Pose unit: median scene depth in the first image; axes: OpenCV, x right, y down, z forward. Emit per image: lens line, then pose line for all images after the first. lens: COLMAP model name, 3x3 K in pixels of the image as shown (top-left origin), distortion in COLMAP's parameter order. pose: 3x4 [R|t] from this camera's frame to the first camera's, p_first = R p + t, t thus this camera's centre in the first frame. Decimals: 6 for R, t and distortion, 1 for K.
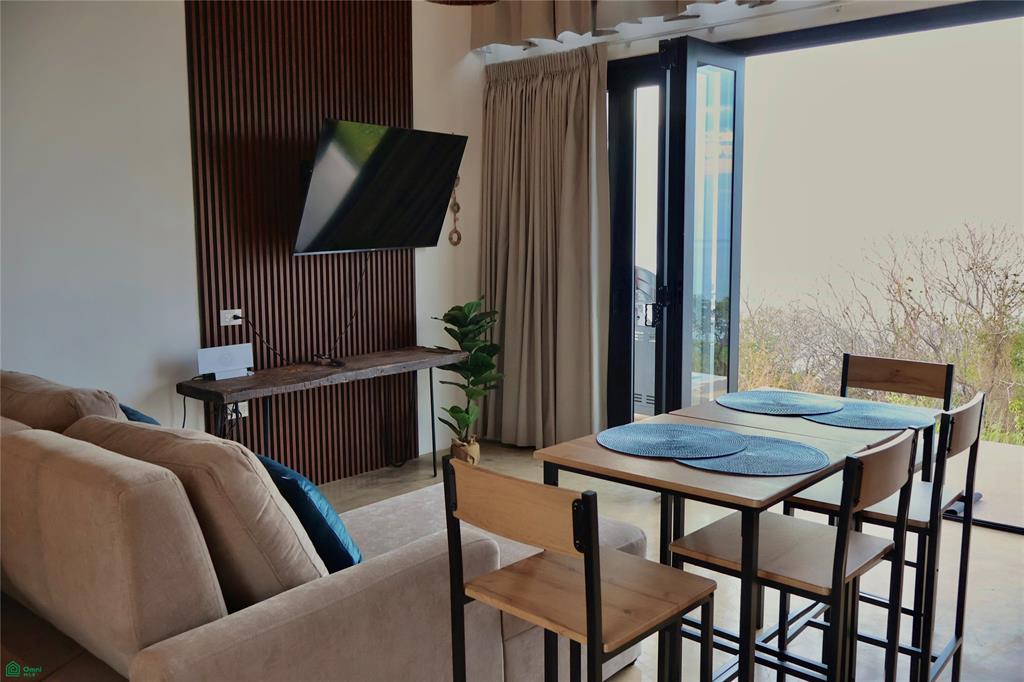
lens RADIAL K [[853.7, 0, 512.0], [0, 853.7, 341.0], [0, 0, 1]] dist [0.010143, 0.010048]
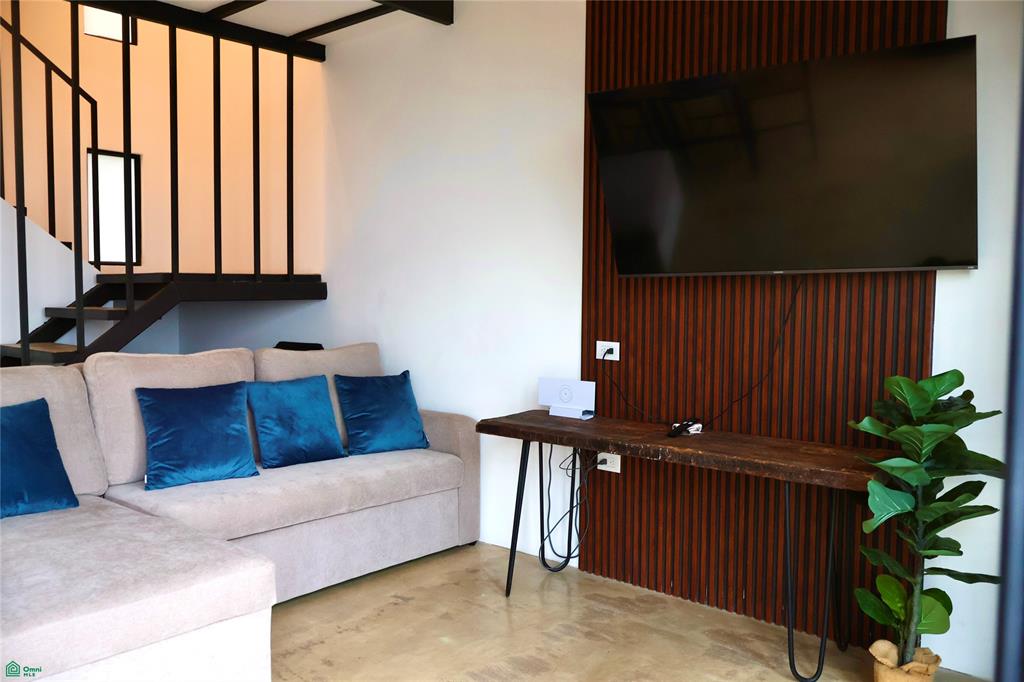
lens RADIAL K [[853.7, 0, 512.0], [0, 853.7, 341.0], [0, 0, 1]] dist [0.010143, 0.010048]
pose [[-0.000273, 0.063920, -0.997955, 0.509576], [-0.134635, 0.988867, 0.063375, -0.077312], [0.990895, 0.134377, 0.008336, 0.887838]]
